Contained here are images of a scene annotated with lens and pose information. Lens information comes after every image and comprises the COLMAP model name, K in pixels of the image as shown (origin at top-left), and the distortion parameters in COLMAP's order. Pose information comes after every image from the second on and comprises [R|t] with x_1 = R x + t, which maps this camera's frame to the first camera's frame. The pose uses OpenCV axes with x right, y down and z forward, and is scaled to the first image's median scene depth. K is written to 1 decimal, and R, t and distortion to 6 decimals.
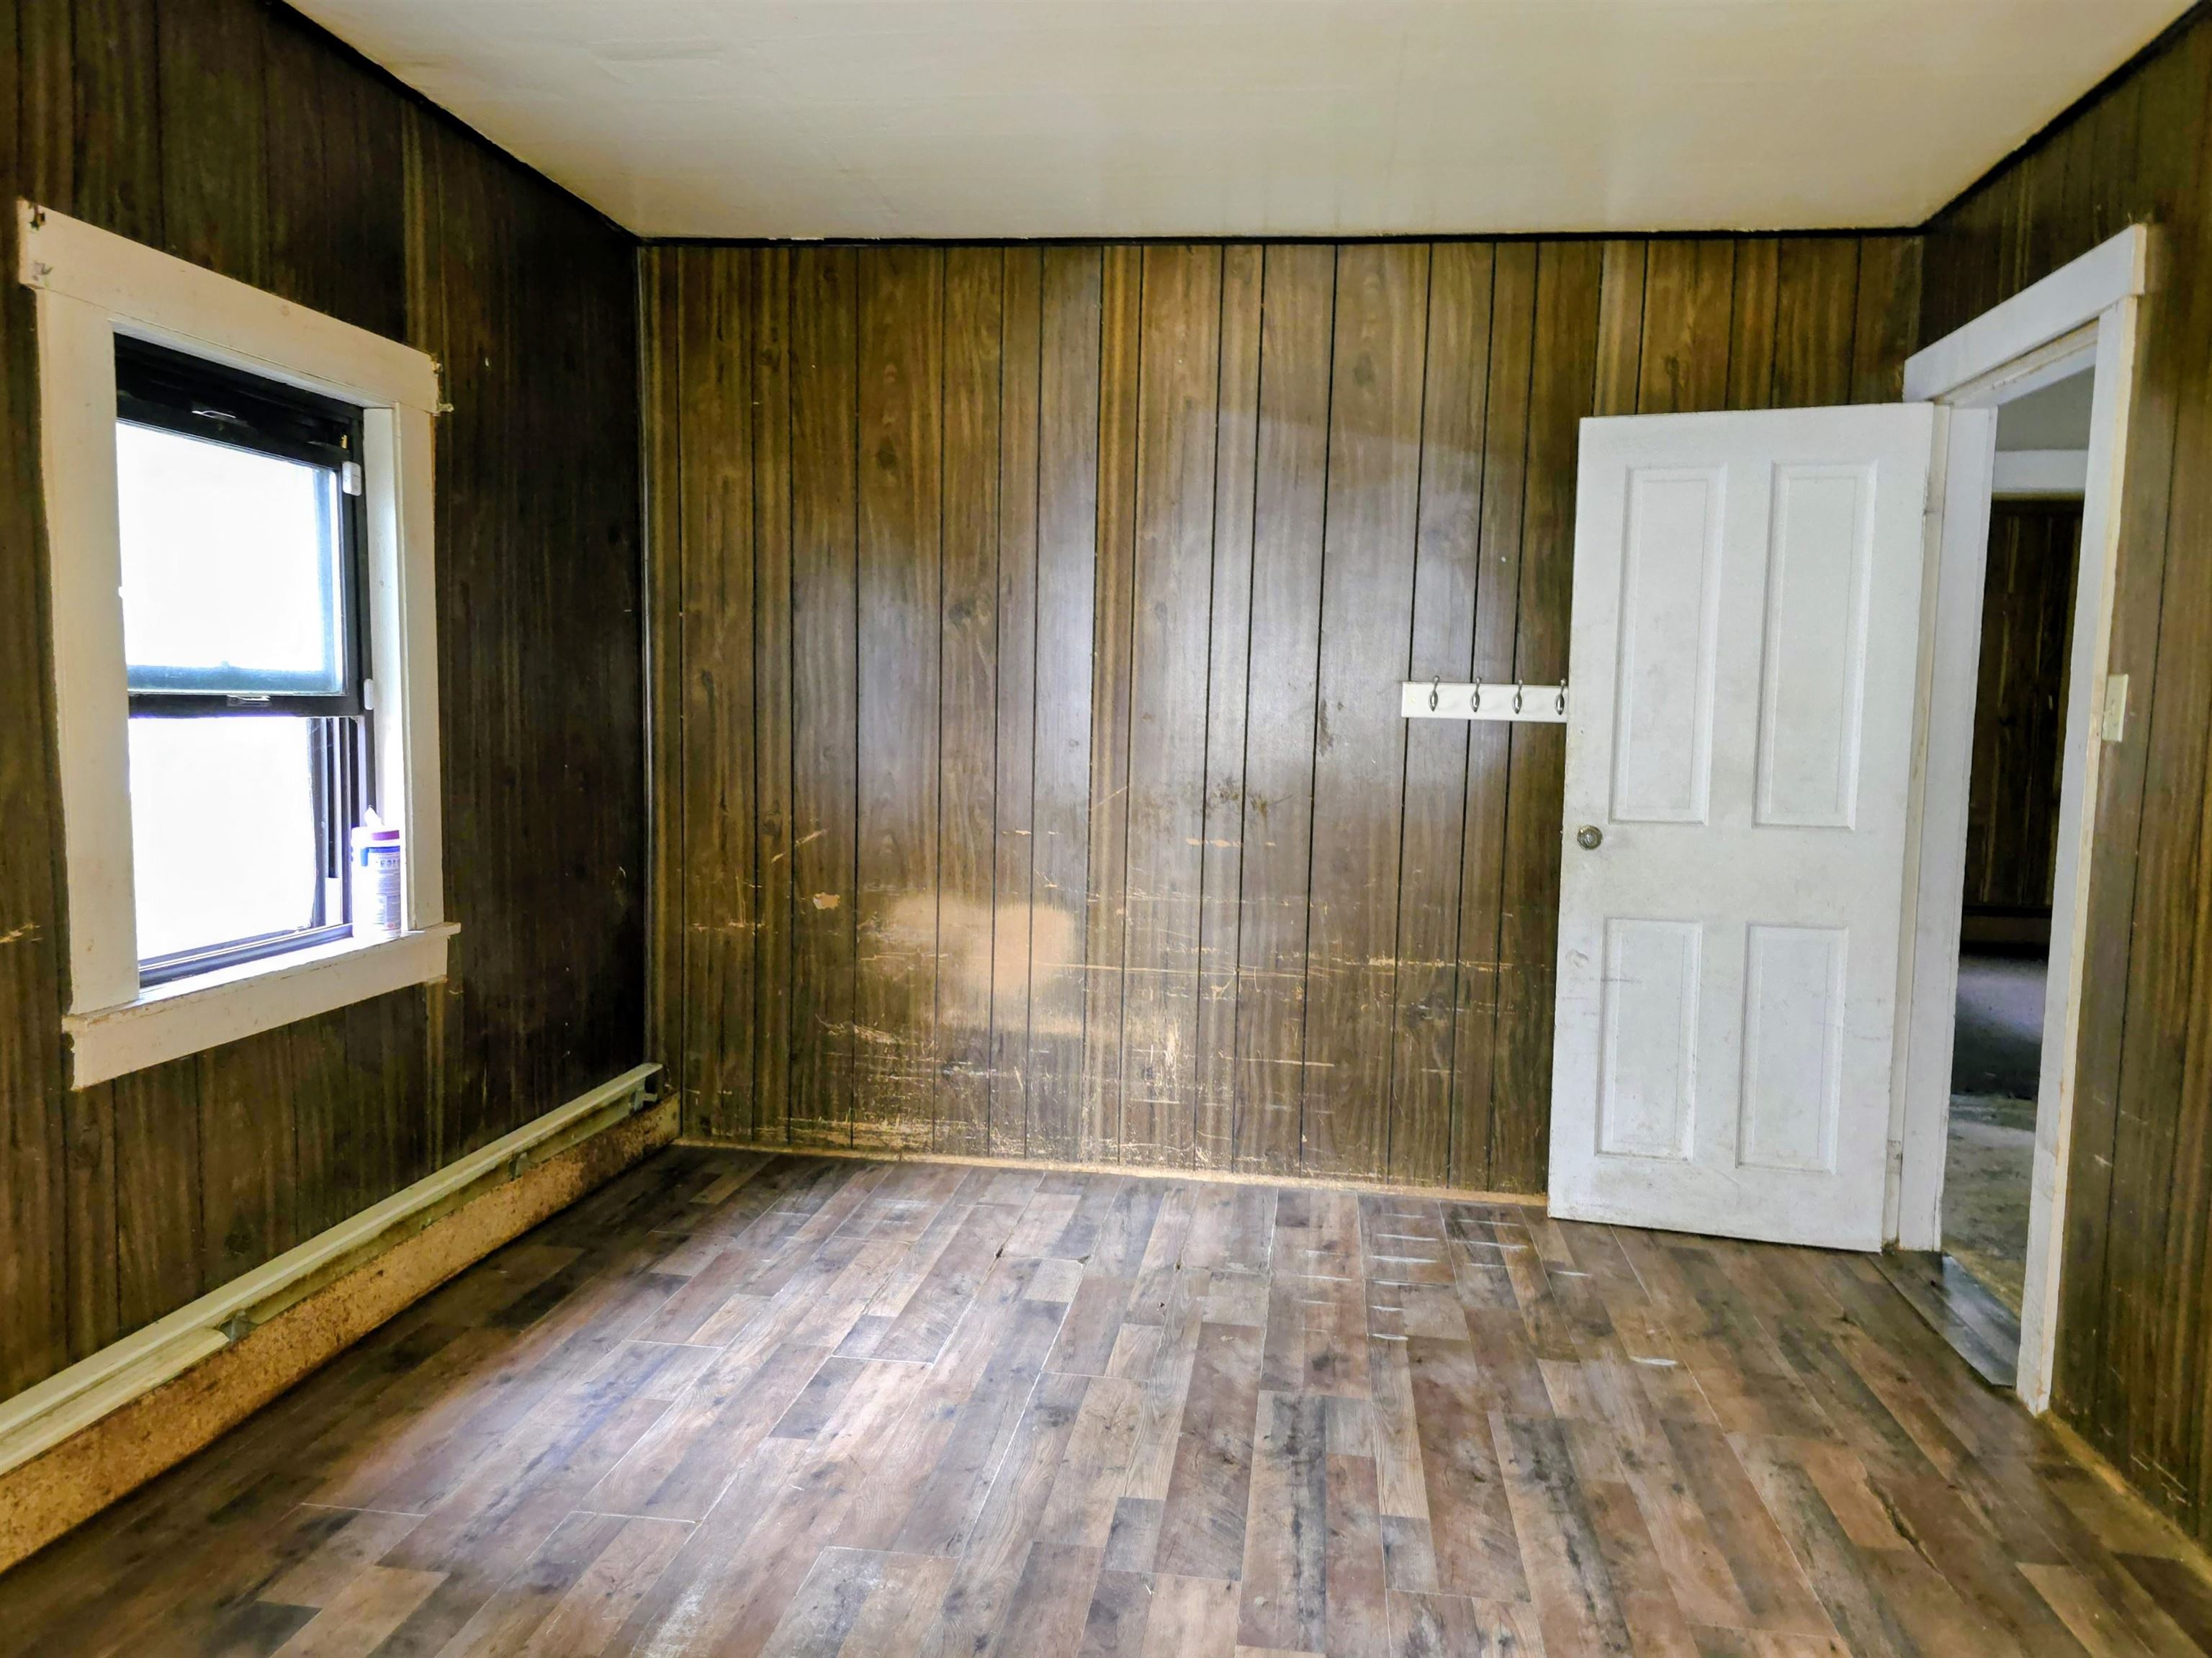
lens RADIAL K [[1490.2, 0, 1130.8], [0, 1490.2, 823.5], [0, 0, 1]] dist [0.096447, -0.087219]
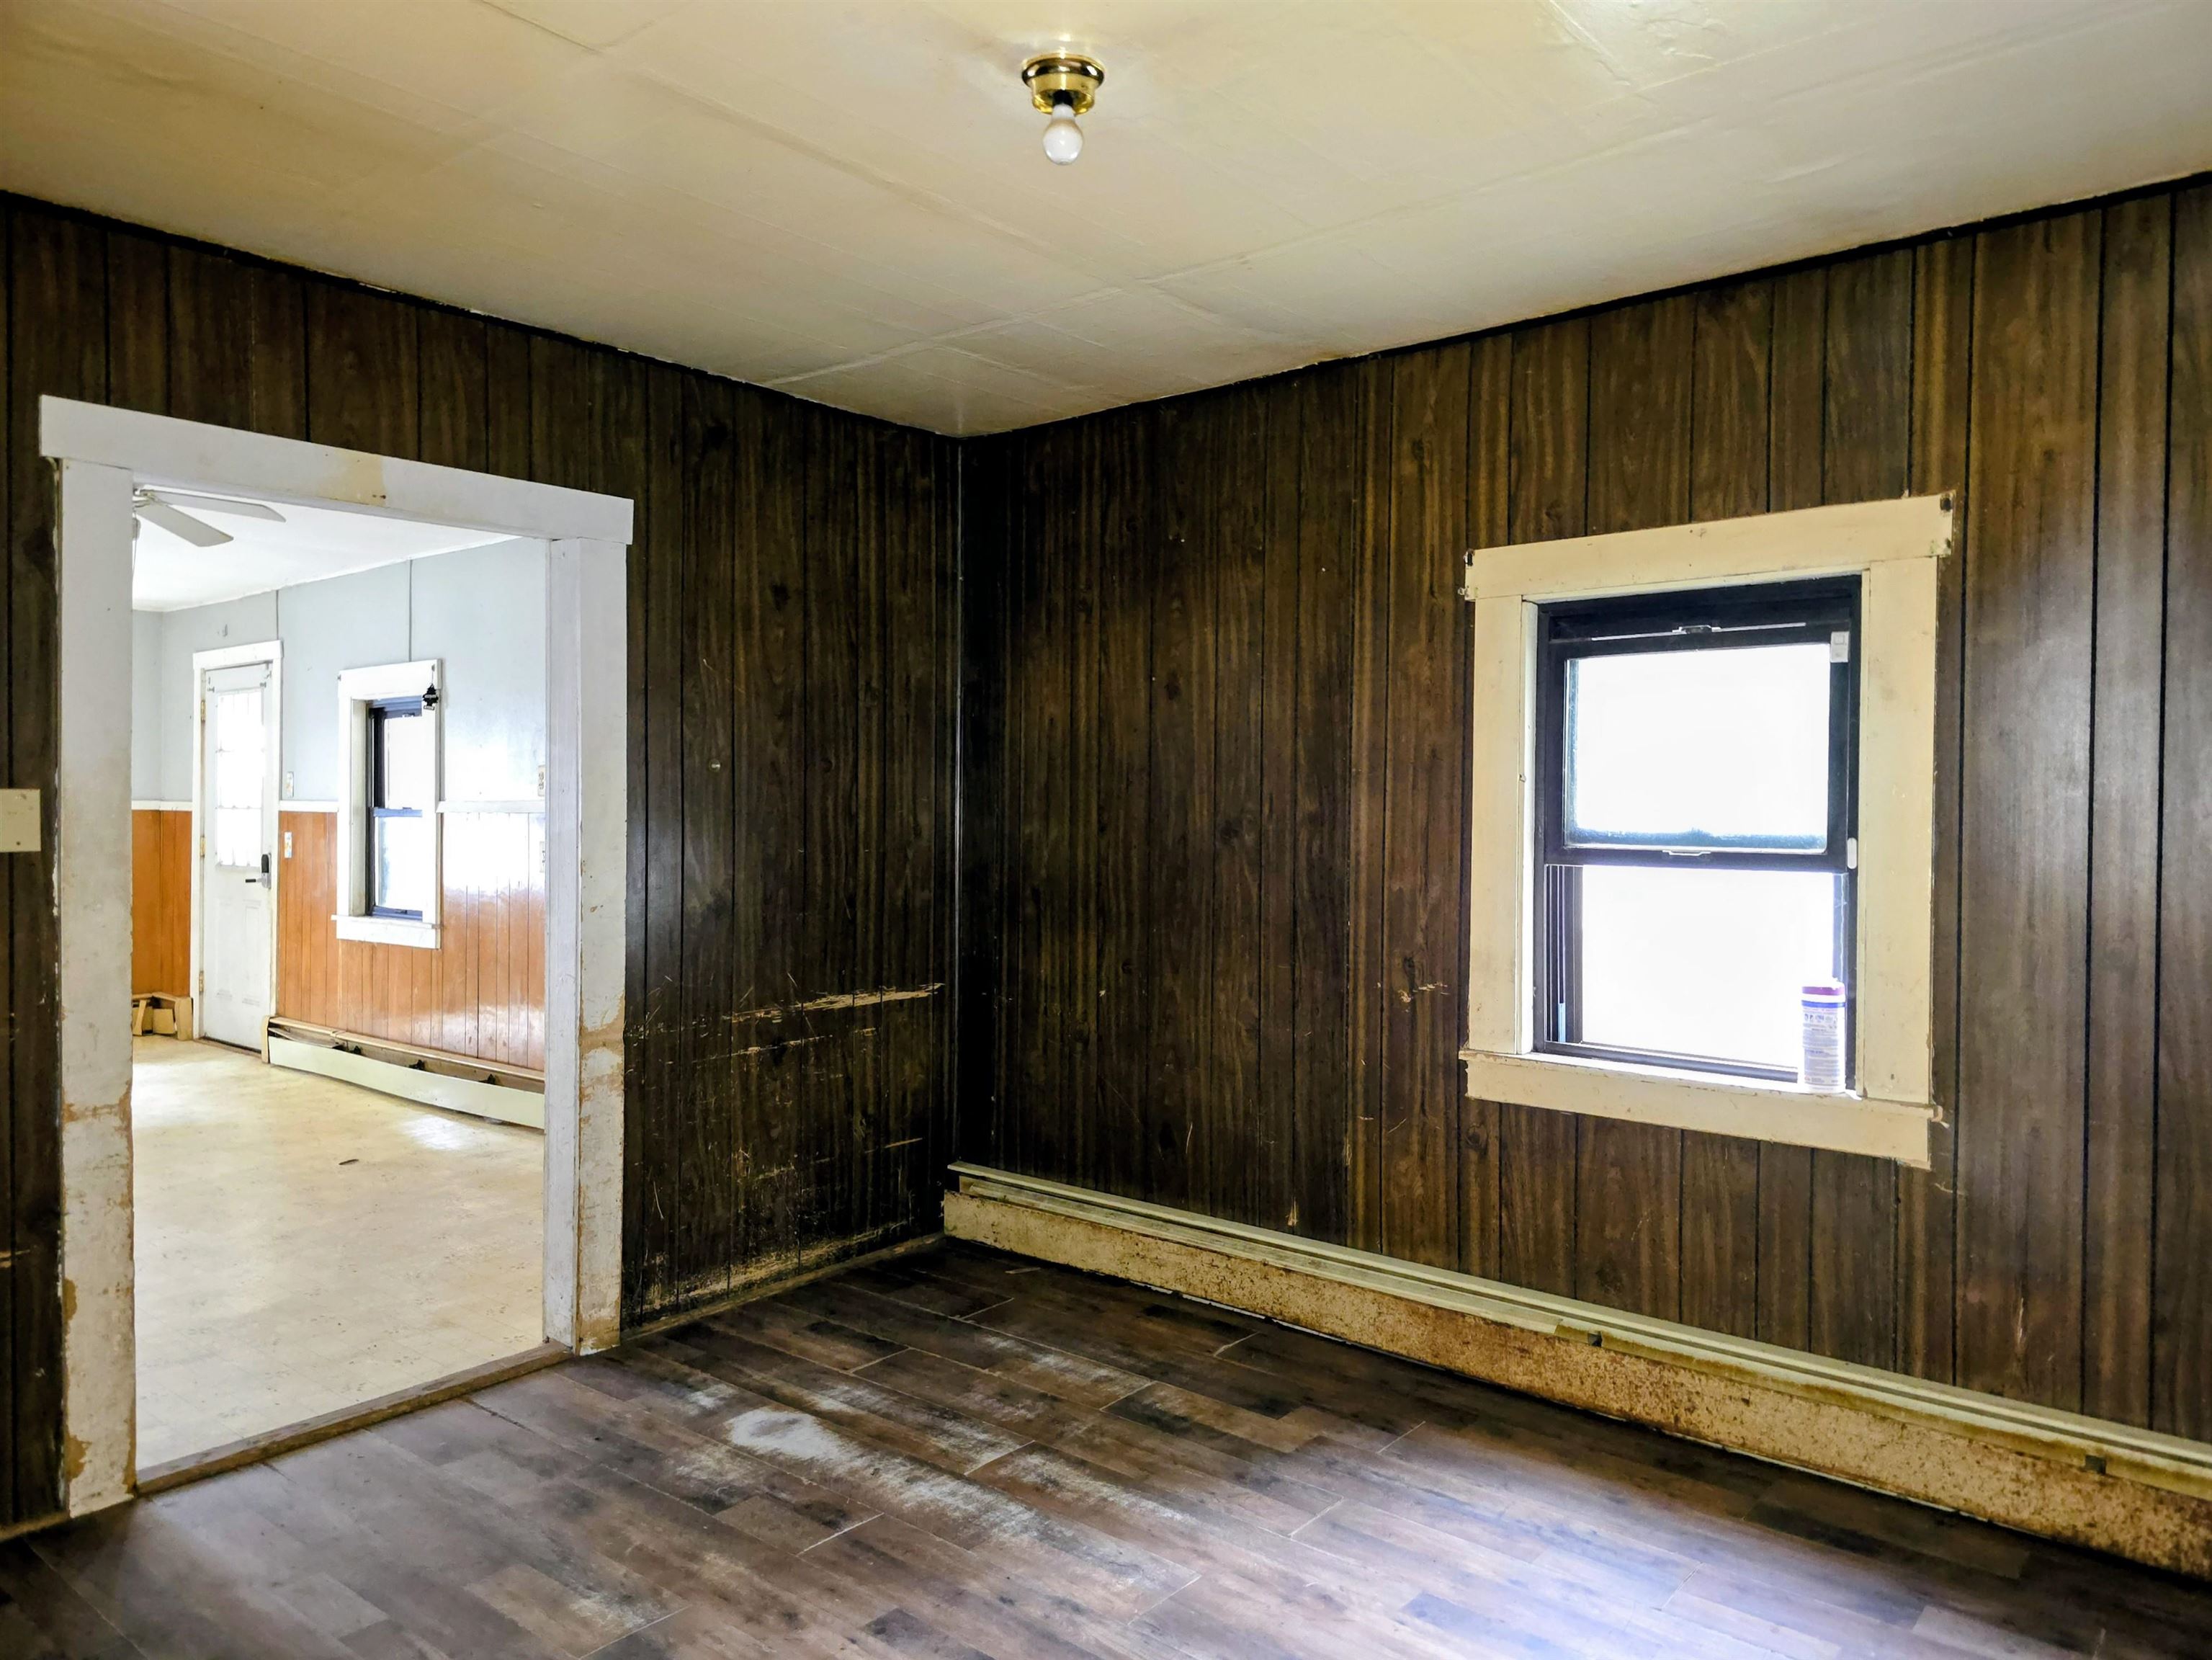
lens RADIAL K [[1490.6, 0, 1130.8], [0, 1490.6, 824.5], [0, 0, 1]] dist [0.096447, -0.087219]
pose [[-0.521462, -0.016274, -0.853119, 0.738181], [-0.090743, 0.995206, 0.036481, -0.117525], [0.848436, 0.096438, -0.520439, 1.345264]]
